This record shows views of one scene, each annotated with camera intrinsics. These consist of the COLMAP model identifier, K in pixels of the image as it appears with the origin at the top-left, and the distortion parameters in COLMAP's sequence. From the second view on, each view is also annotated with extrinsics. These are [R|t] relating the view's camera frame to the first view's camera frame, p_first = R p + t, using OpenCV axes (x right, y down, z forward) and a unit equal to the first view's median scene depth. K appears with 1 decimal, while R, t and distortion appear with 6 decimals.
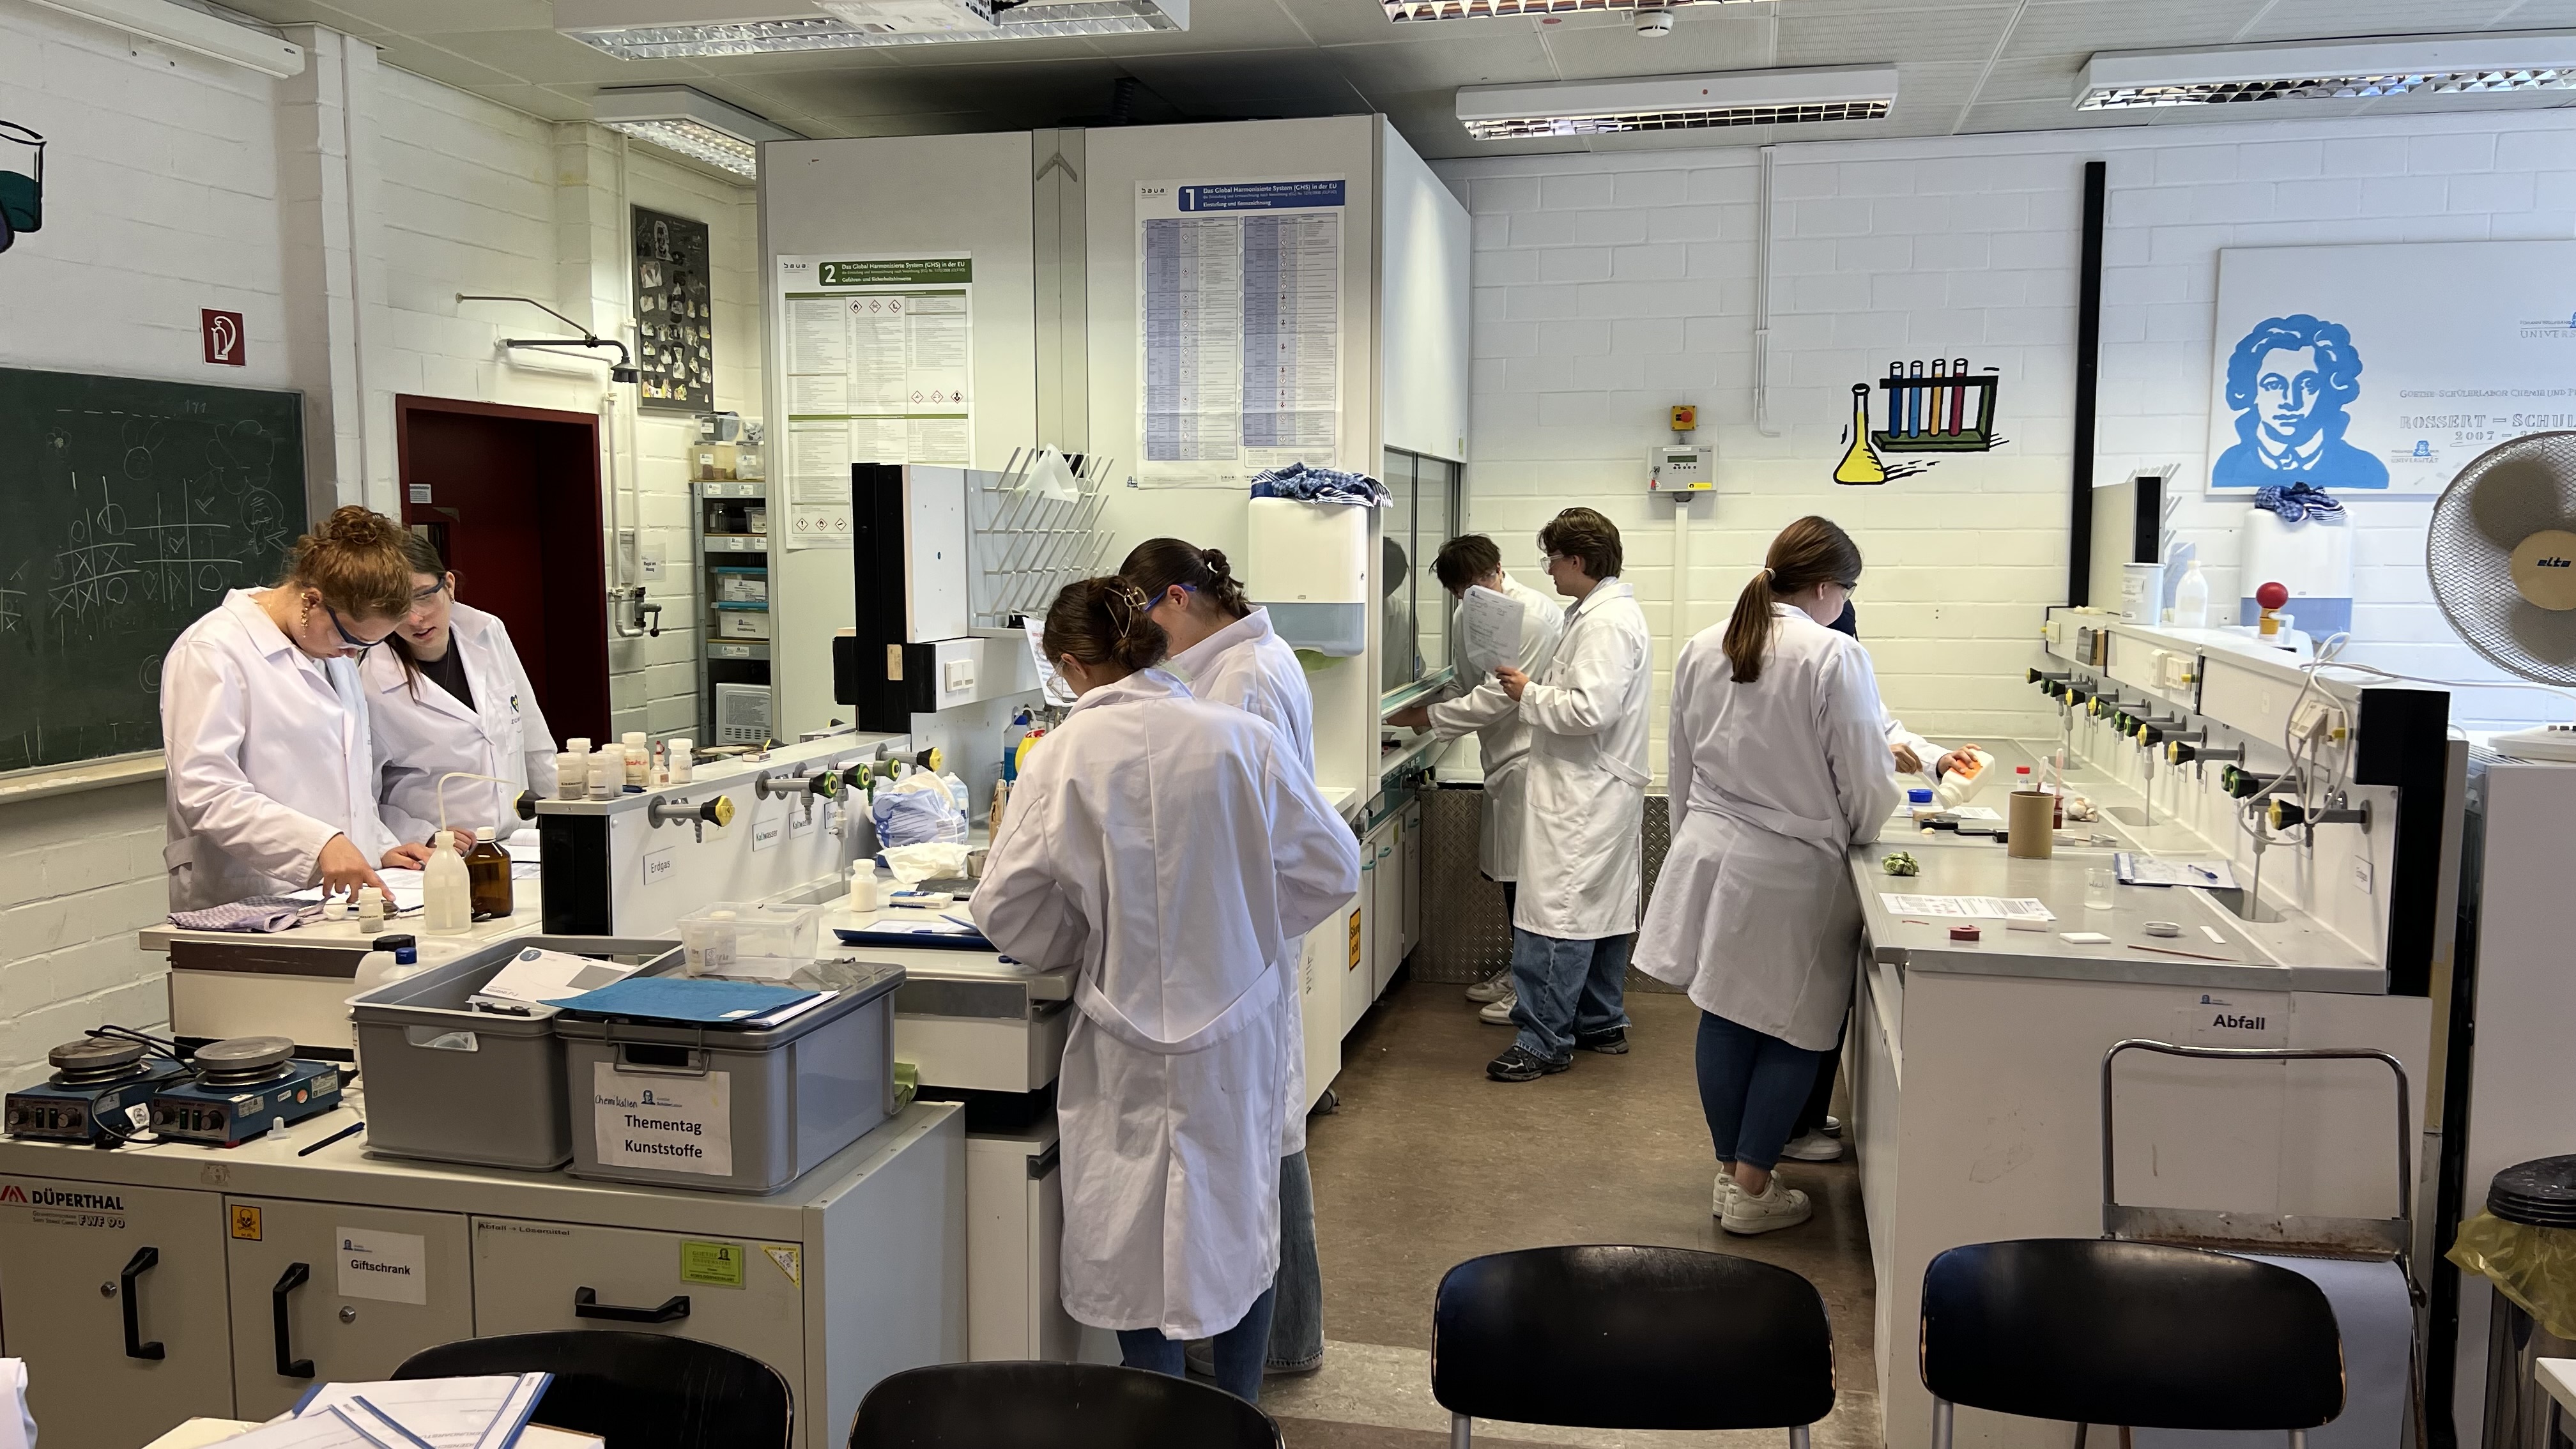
lens RADIAL K [[1919.4, 0, 1288.0], [0, 1919.4, 724.5], [0, 0, 1]] dist [0.082061, -0.133568]
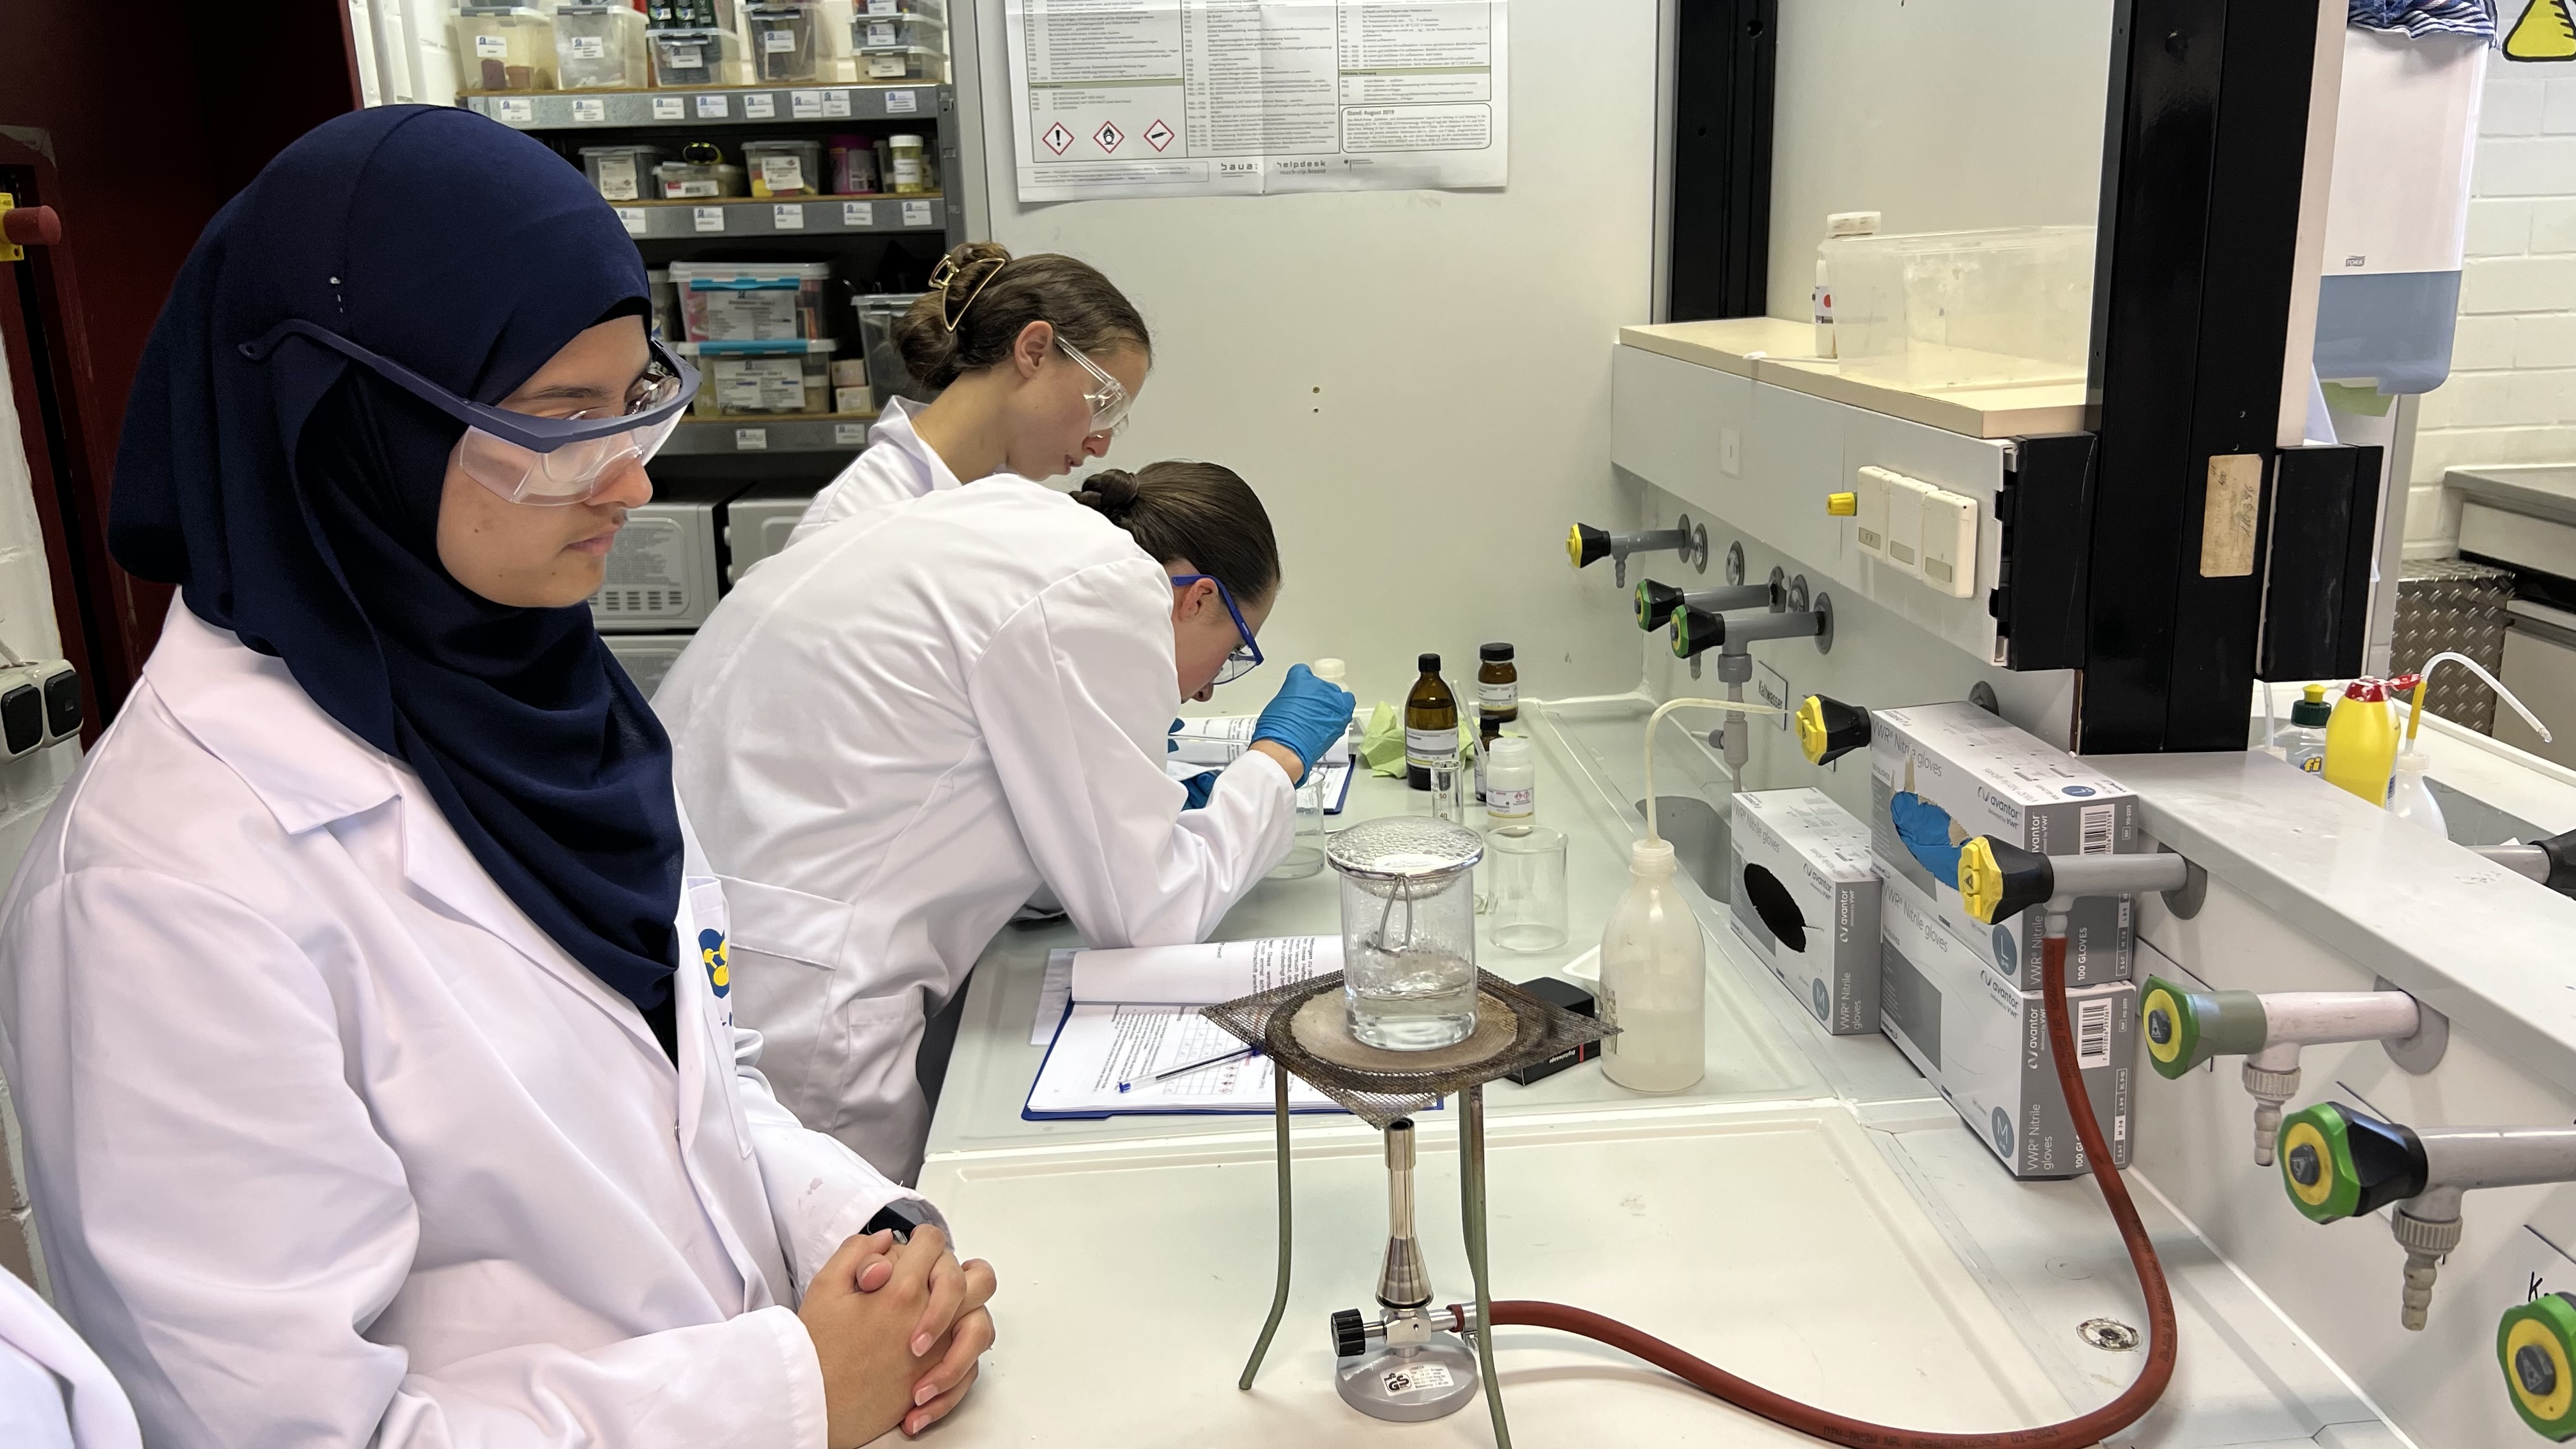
lens RADIAL K [[1919.4, 0, 1288.0], [0, 1919.4, 724.5], [0, 0, 1]] dist [0.082061, -0.133568]
pose [[0.957184, -0.105581, 0.269538, -0.419225], [0.064118, 0.985313, 0.158263, -0.056568], [-0.282288, -0.134205, 0.949896, 0.751024]]
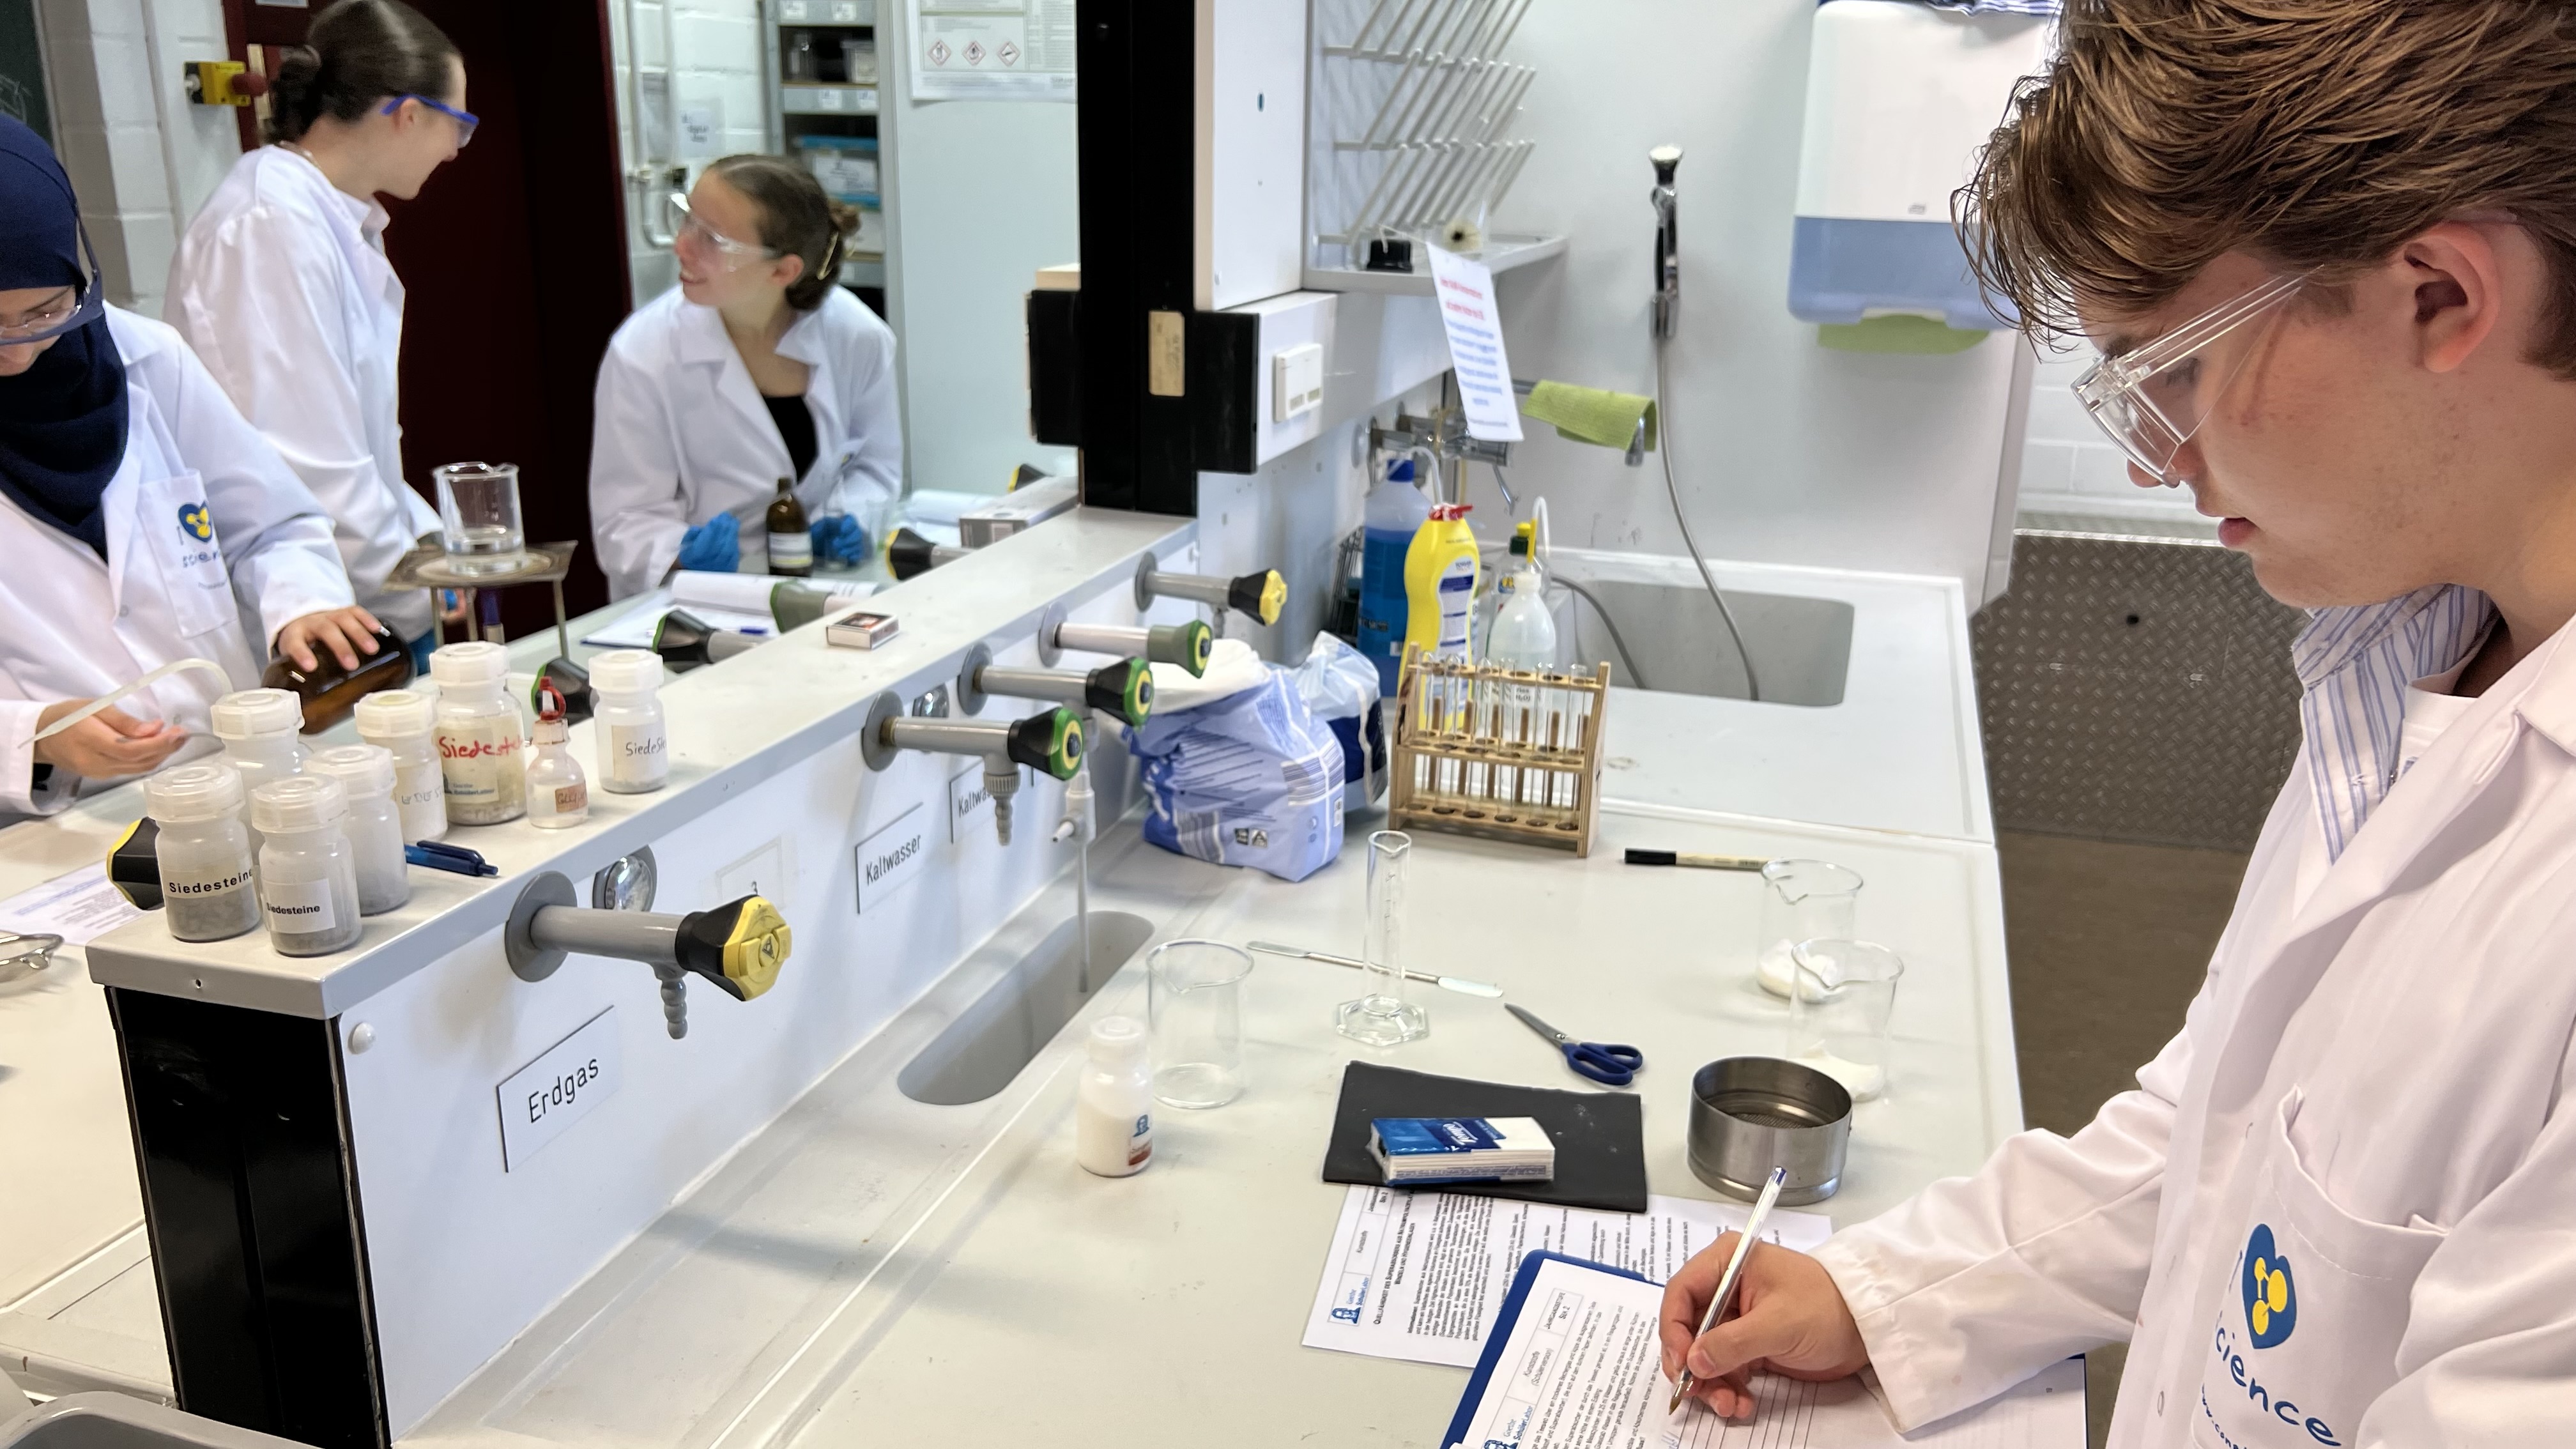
lens RADIAL K [[1919.4, 0, 1288.0], [0, 1919.4, 724.5], [0, 0, 1]] dist [0.082061, -0.133568]
pose [[0.997868, 0.034710, -0.055266, -0.147654], [-0.022858, 0.979081, 0.202182, -0.038881], [0.061127, -0.200487, 0.977787, 0.547072]]
